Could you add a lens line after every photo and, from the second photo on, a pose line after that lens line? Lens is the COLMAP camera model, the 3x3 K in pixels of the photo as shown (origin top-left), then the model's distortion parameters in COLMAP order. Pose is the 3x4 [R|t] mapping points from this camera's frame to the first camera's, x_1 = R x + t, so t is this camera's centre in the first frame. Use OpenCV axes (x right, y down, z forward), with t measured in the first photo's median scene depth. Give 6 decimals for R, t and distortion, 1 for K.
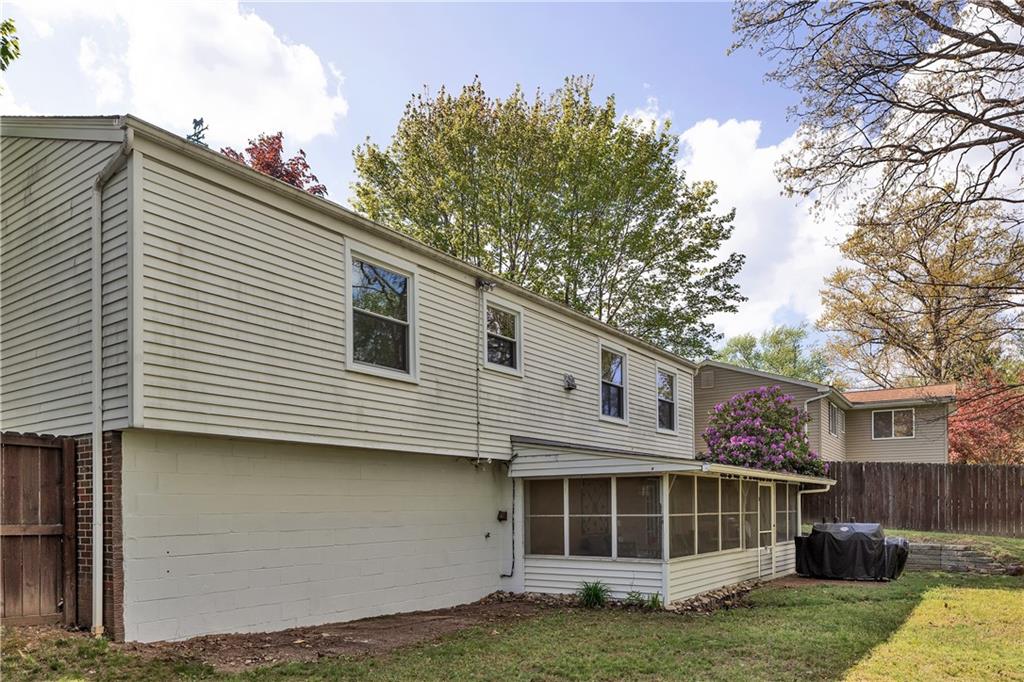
lens RADIAL K [[729.3, 0, 515.5], [0, 729.3, 389.8], [0, 0, 1]] dist [0.001475, 0.002700]
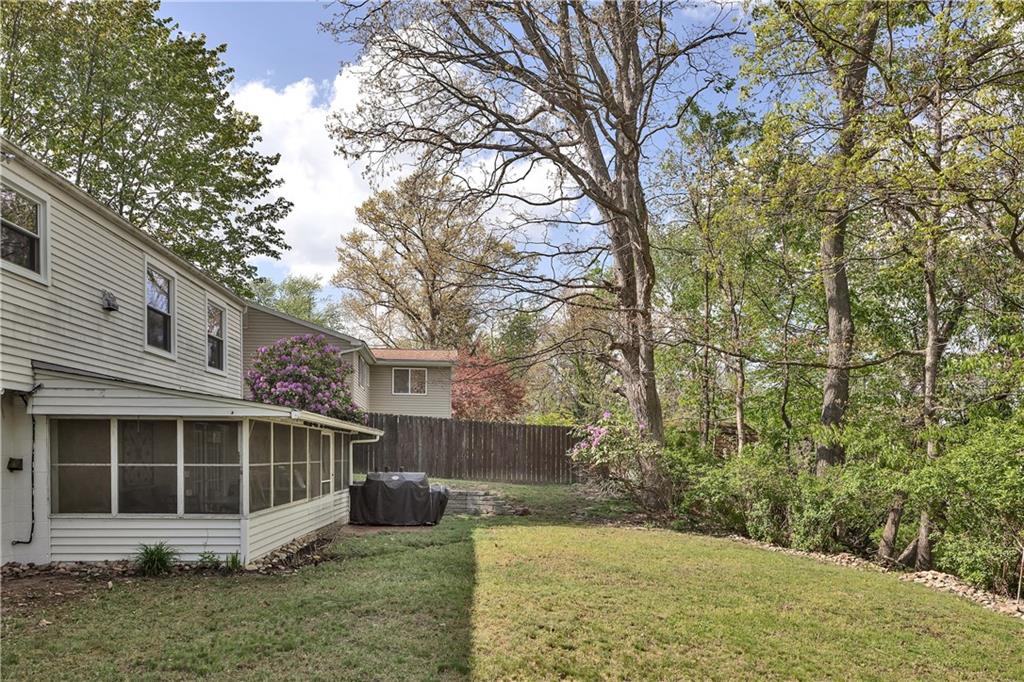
lens RADIAL K [[729.3, 0, 515.5], [0, 729.3, 389.8], [0, 0, 1]] dist [0.001475, 0.002700]
pose [[0.787272, 0.068354, 0.612805, -0.066317], [-0.112858, 0.993022, 0.034224, 0.009284], [-0.606189, -0.096104, 0.789493, 0.077135]]
